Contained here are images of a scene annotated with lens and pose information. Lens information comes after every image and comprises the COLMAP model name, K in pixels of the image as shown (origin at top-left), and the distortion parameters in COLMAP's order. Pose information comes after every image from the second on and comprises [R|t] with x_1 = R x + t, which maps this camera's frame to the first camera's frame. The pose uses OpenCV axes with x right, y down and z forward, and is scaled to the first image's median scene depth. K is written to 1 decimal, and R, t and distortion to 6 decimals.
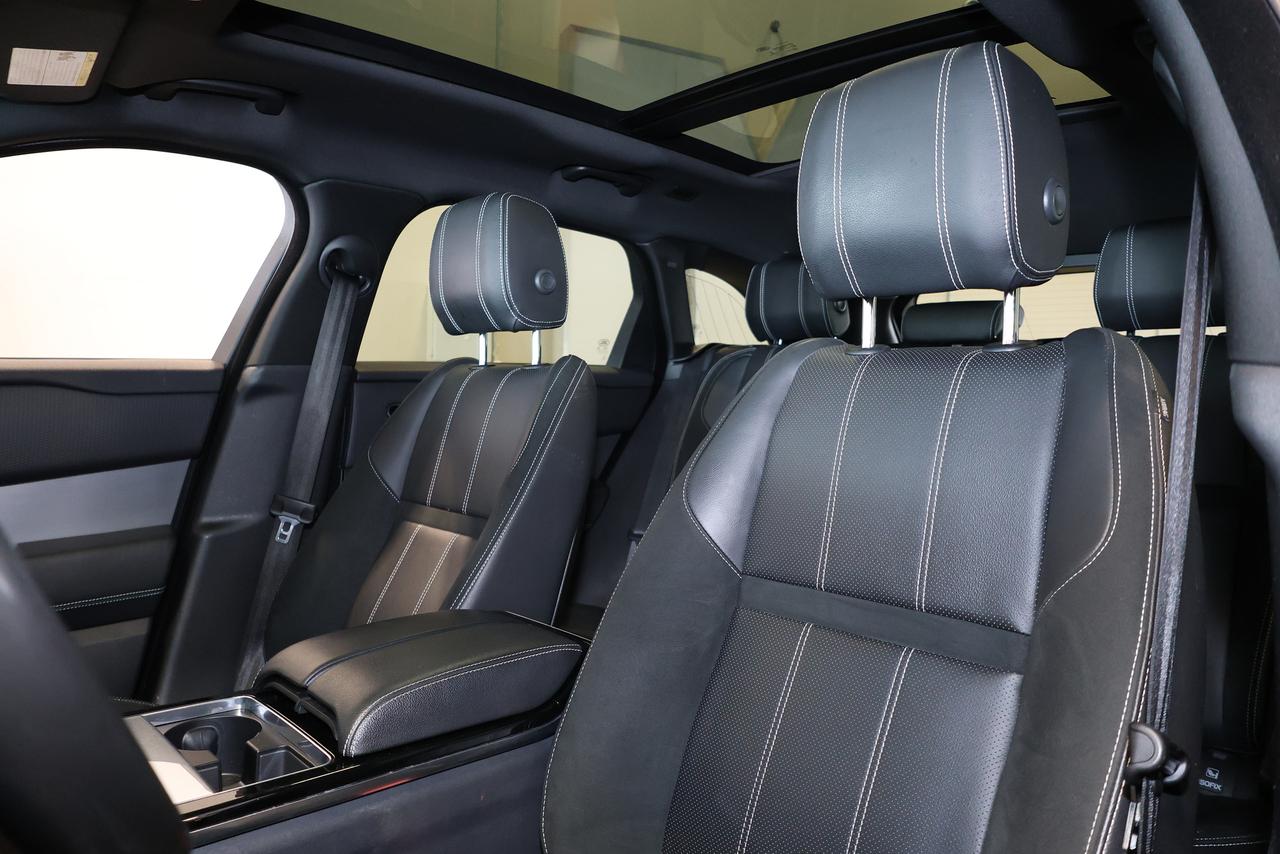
lens RADIAL K [[871.7, 0, 637.1], [0, 871.7, 421.6], [0, 0, 1]] dist [-0.009254, 0.007265]
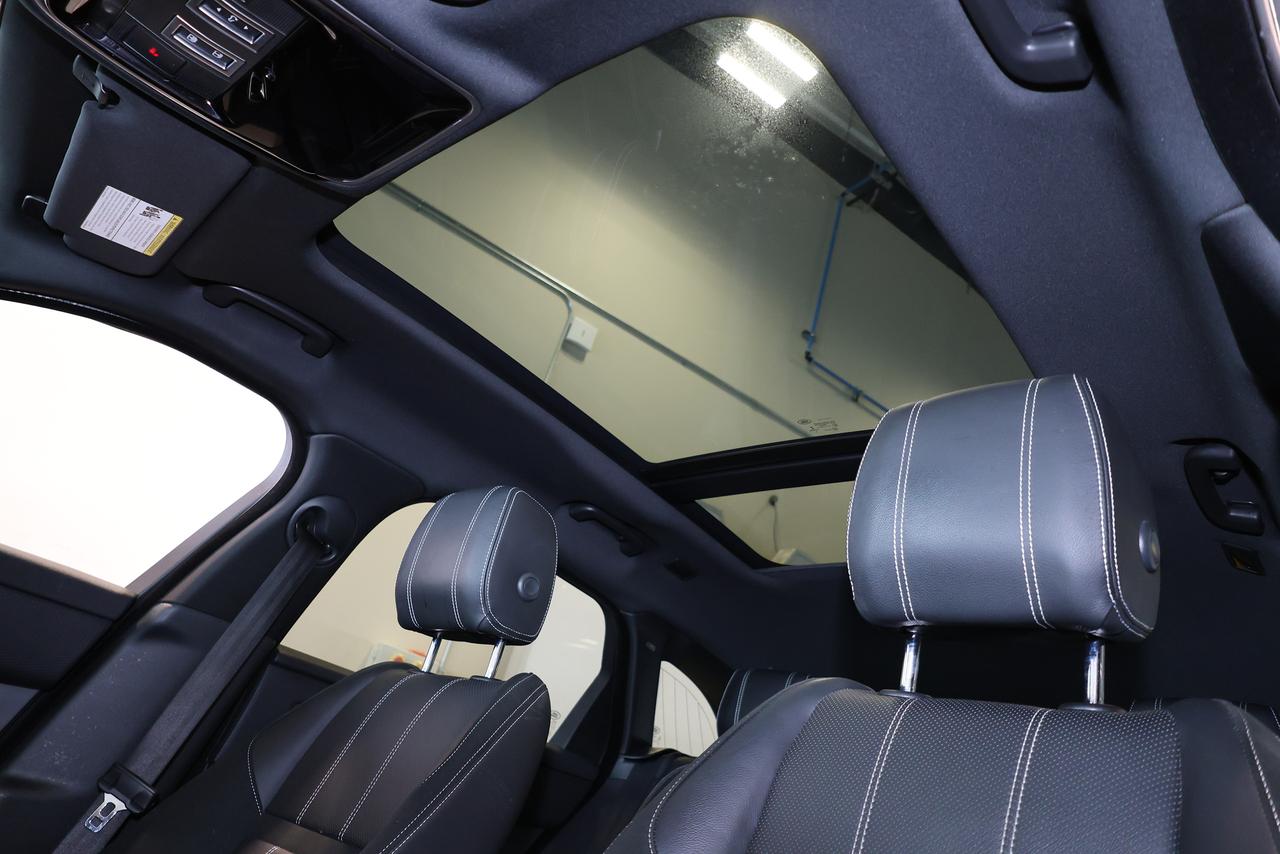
lens RADIAL K [[871.7, 0, 643.6], [0, 871.7, 428.6], [0, 0, 1]] dist [-0.009254, 0.007265]
pose [[0.966457, 0.256473, -0.013479, -0.018530], [-0.231477, 0.847127, -0.478324, 0.093025], [-0.111259, 0.465400, 0.878080, 0.110538]]
